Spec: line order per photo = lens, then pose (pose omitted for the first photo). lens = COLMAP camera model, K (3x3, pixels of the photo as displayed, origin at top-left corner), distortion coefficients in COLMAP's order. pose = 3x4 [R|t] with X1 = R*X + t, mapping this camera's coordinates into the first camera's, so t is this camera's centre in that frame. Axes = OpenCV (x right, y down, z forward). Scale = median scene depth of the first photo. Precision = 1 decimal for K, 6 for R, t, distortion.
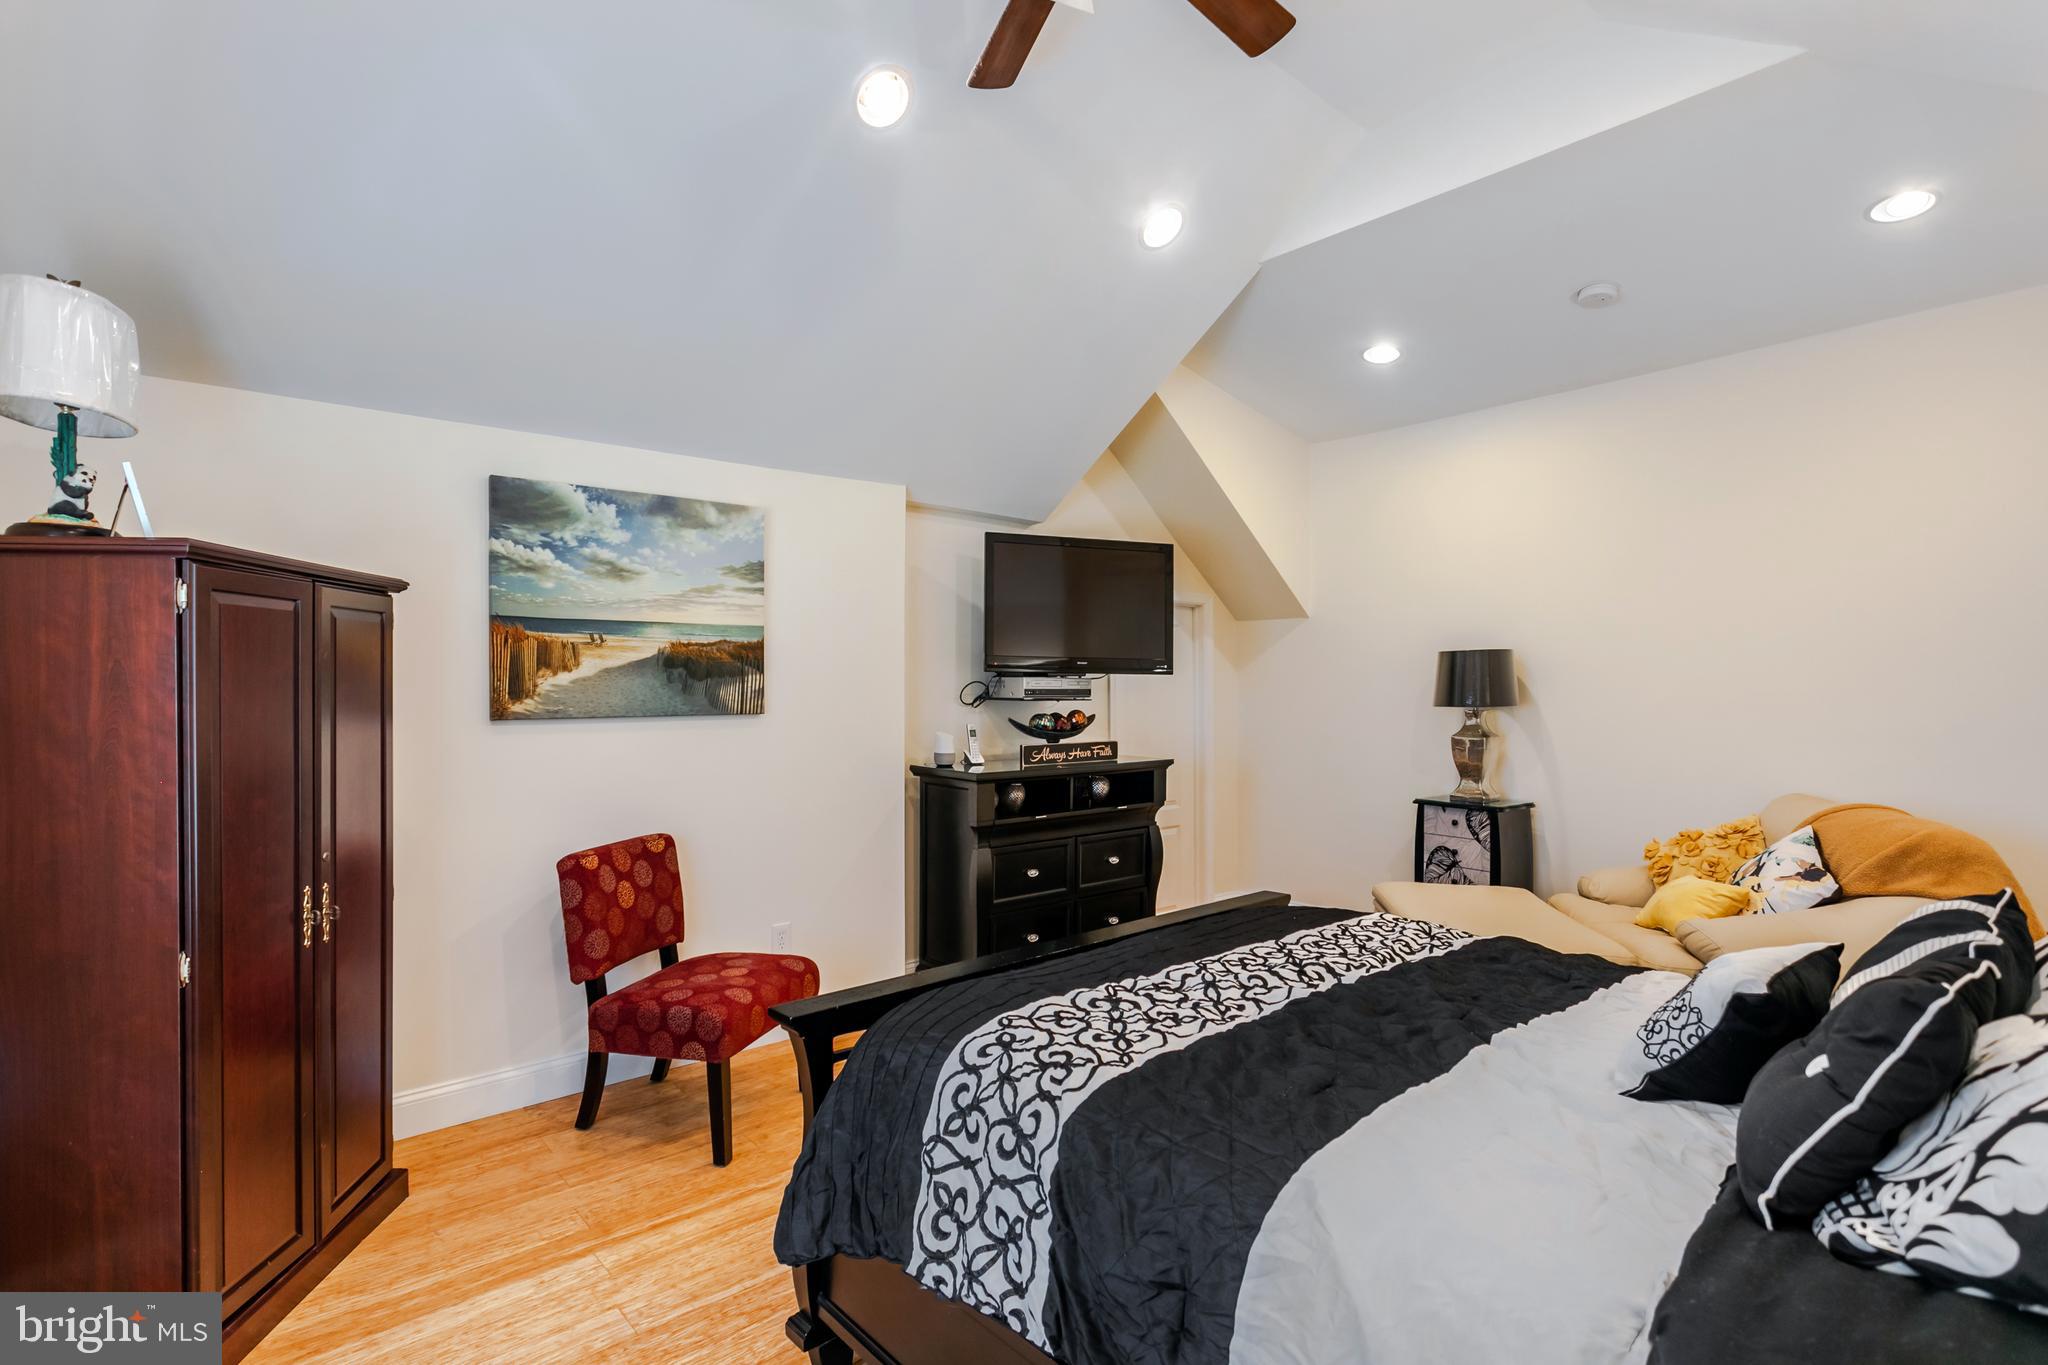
lens RADIAL K [[1002.9, 0, 1013.7], [0, 1002.9, 684.7], [0, 0, 1]] dist [-0.002544, 0.002838]
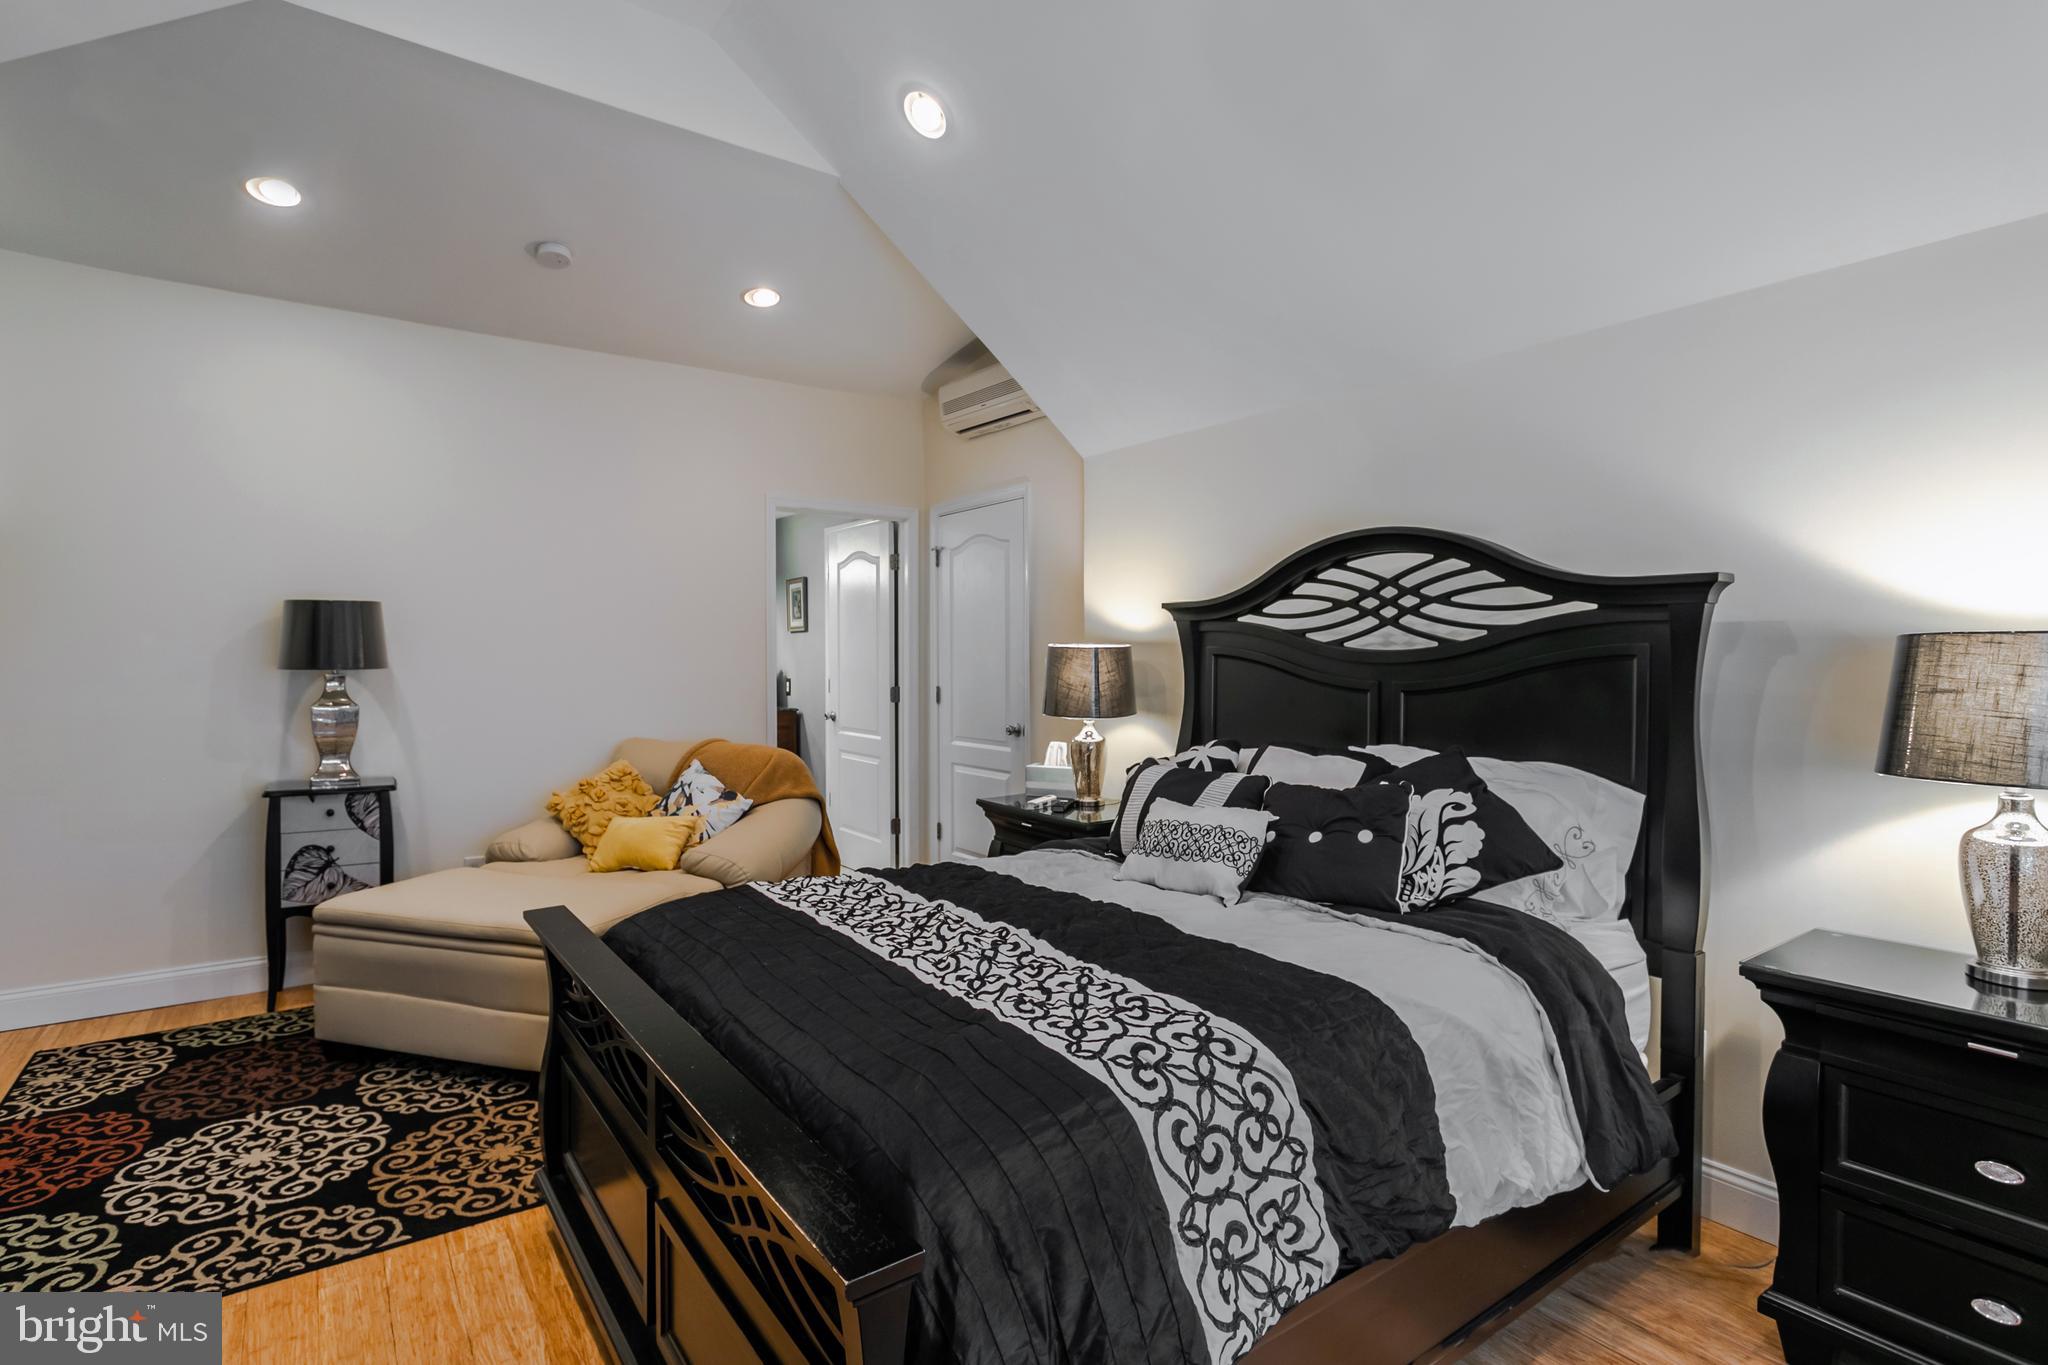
lens RADIAL K [[1002.9, 0, 1010.4], [0, 1002.9, 667.5], [0, 0, 1]] dist [-0.002544, 0.002838]
pose [[0.101670, -0.014963, 0.994706, -0.373890], [-0.005915, 0.999860, 0.015645, 0.004864], [-0.994801, -0.007474, 0.101567, 0.448352]]
